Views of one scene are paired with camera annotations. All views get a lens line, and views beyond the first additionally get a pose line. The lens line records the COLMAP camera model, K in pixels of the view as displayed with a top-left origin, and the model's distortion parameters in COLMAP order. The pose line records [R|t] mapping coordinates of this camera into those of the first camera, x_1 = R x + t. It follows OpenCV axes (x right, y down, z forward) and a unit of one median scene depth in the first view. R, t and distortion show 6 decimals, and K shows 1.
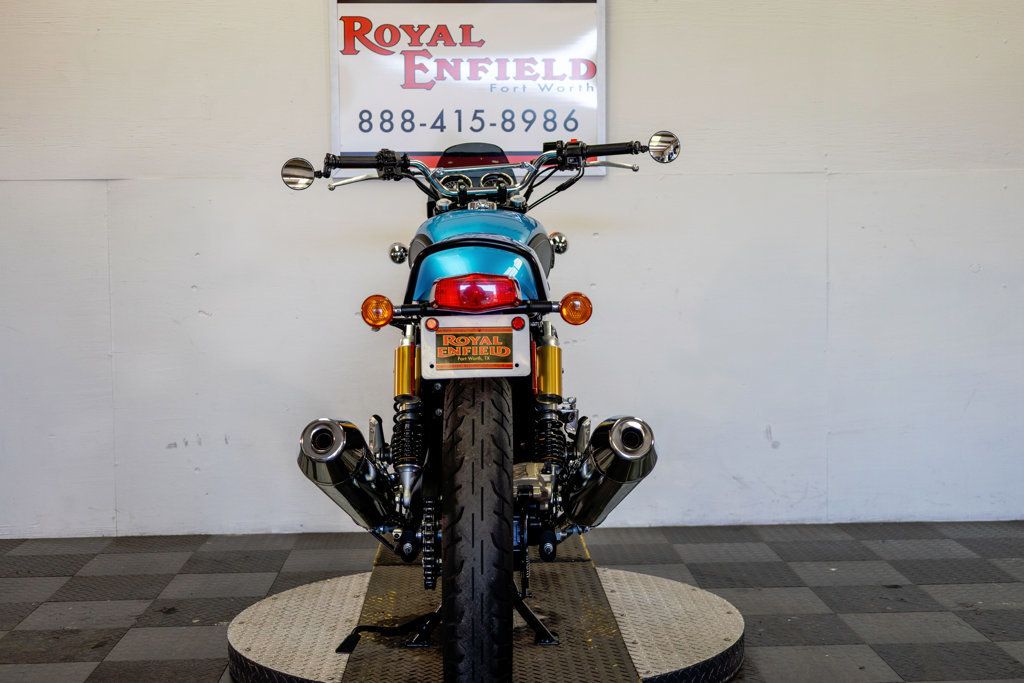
lens RADIAL K [[1471.0, 0, 512.0], [0, 1471.0, 341.5], [0, 0, 1]] dist [0.030388, -0.057359]
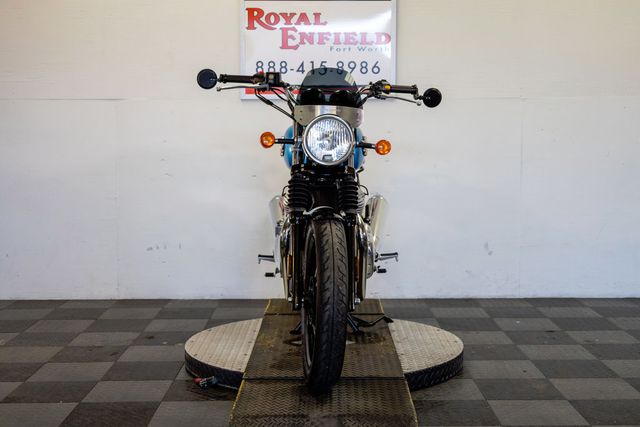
lens RADIAL K [[919.4, 0, 320.0], [0, 919.4, 213.5], [0, 0, 1]] dist [0.030388, -0.057359]
pose [[0.999419, 0.011479, -0.032089, 0.010595], [-0.010765, 0.999692, 0.022340, 0.000528], [0.032336, -0.021981, 0.999235, -0.107394]]
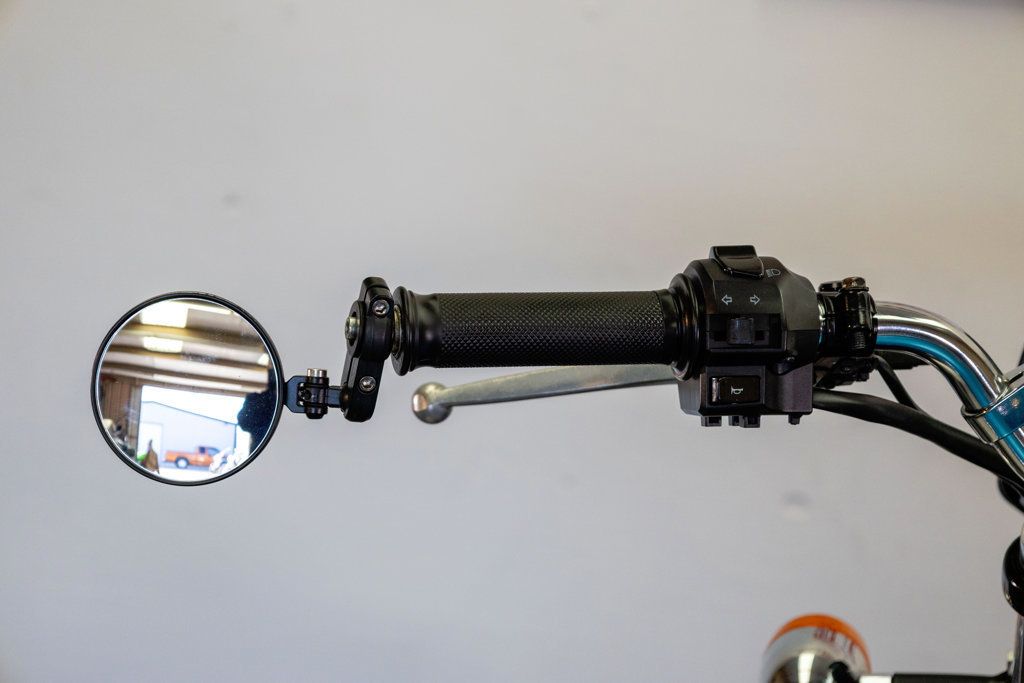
lens RADIAL K [[2979.0, 0, 512.0], [0, 2979.0, 341.5], [0, 0, 1]] dist [0.030100, 0.160097]
pose [[0.949688, 0.138904, -0.280710, -0.009720], [-0.092296, 0.980592, 0.172977, -0.134006], [0.299289, -0.138366, 0.944077, 0.503754]]
